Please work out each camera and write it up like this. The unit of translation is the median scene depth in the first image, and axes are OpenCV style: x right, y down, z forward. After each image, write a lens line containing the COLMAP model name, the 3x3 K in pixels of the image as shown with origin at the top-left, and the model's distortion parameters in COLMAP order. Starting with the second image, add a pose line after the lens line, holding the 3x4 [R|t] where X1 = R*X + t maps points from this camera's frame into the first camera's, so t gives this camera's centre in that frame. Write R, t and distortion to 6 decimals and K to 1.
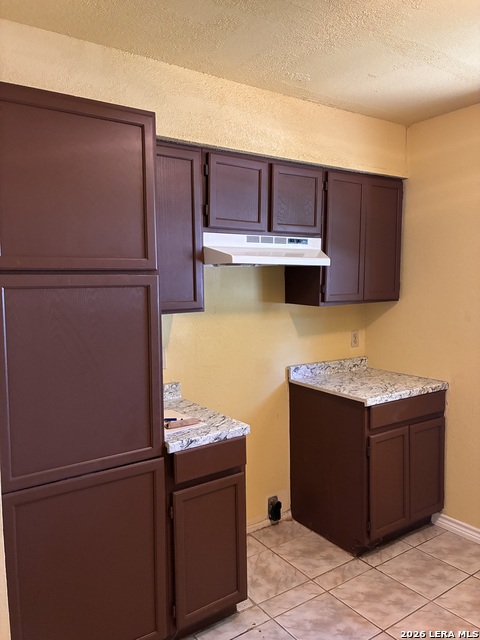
lens RADIAL K [[493.8, 0, 240.0], [0, 493.8, 320.0], [0, 0, 1]] dist [0.076417, -0.147200]
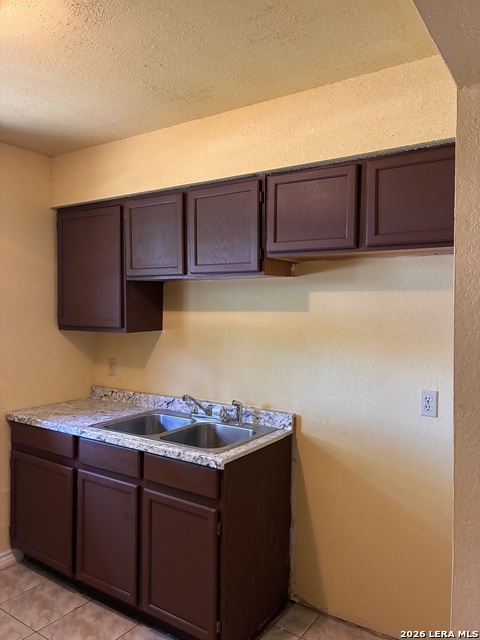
lens RADIAL K [[493.8, 0, 240.0], [0, 493.8, 320.0], [0, 0, 1]] dist [0.076417, -0.147200]
pose [[0.350857, 0.030568, -0.935930, 1.178664], [-0.093491, 0.995617, -0.002530, -0.072902], [0.931750, 0.088389, 0.352177, 0.862782]]
